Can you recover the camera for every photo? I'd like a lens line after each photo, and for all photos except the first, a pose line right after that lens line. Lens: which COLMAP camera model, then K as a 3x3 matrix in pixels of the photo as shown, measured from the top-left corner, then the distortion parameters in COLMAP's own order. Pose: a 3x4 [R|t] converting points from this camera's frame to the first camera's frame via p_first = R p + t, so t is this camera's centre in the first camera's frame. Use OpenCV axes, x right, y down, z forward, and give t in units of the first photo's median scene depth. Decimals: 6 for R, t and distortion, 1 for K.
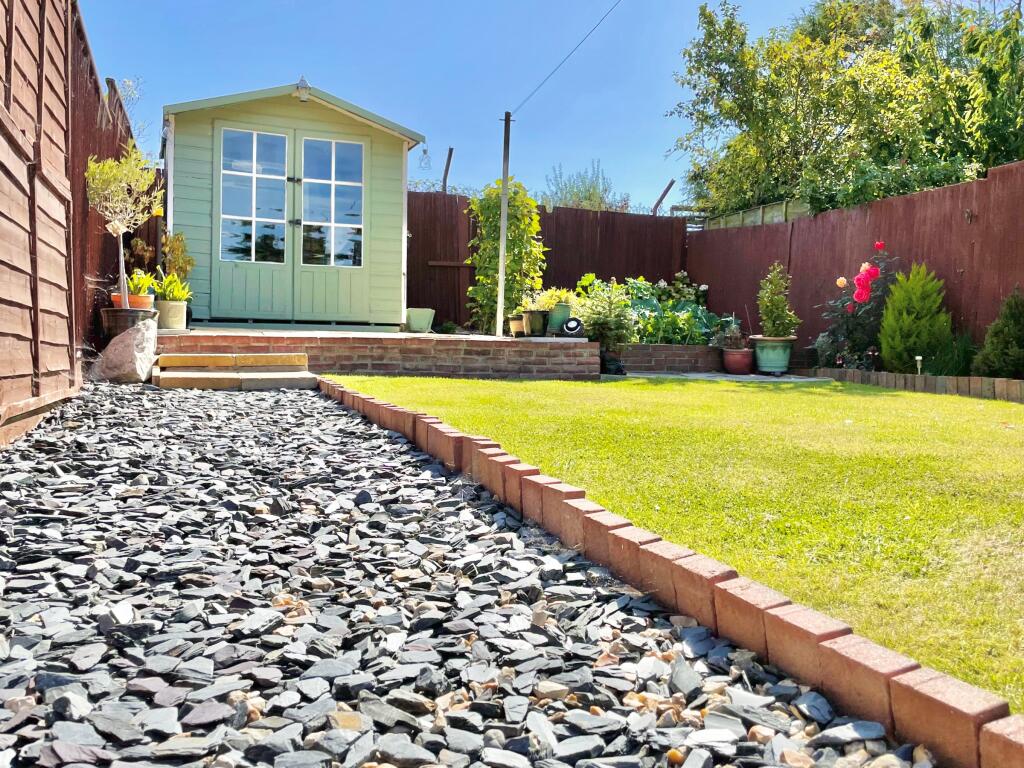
lens RADIAL K [[793.6, 0, 508.4], [0, 793.6, 374.2], [0, 0, 1]] dist [0.110982, -0.147444]
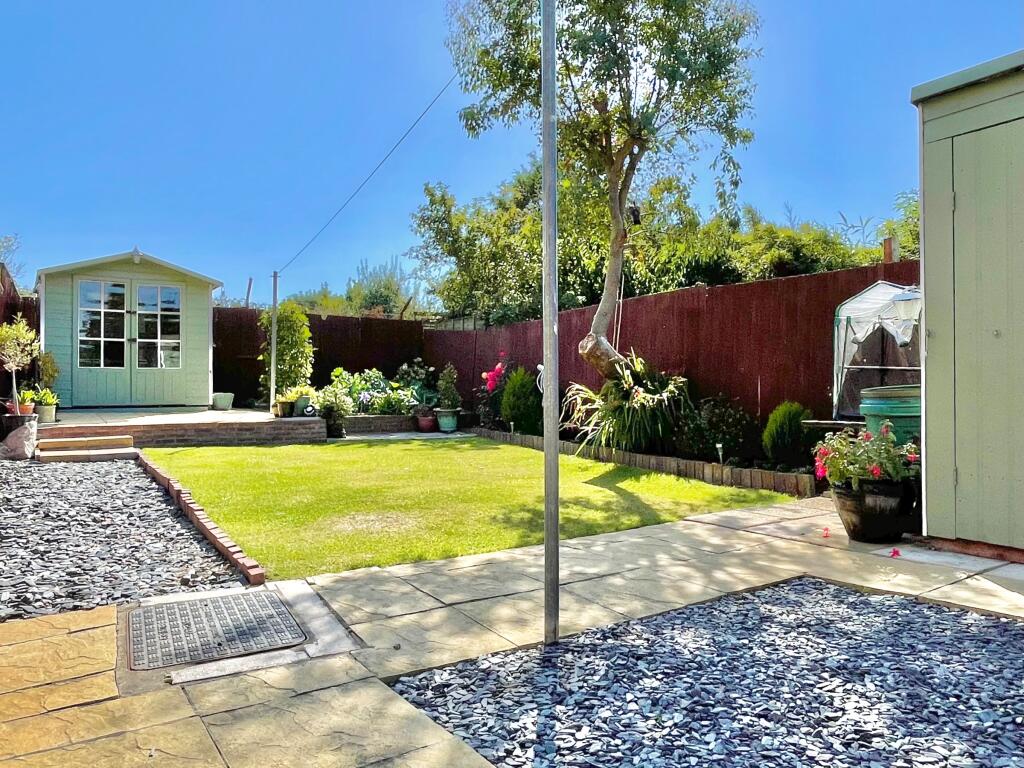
lens RADIAL K [[668.1, 0, 468.7], [0, 668.1, 398.4], [0, 0, 1]] dist [-0.003235, -0.000805]
pose [[0.984133, -0.023738, 0.175835, 0.164224], [0.027843, 0.999393, -0.020916, -0.046984], [-0.175232, 0.025480, 0.984197, -0.420207]]
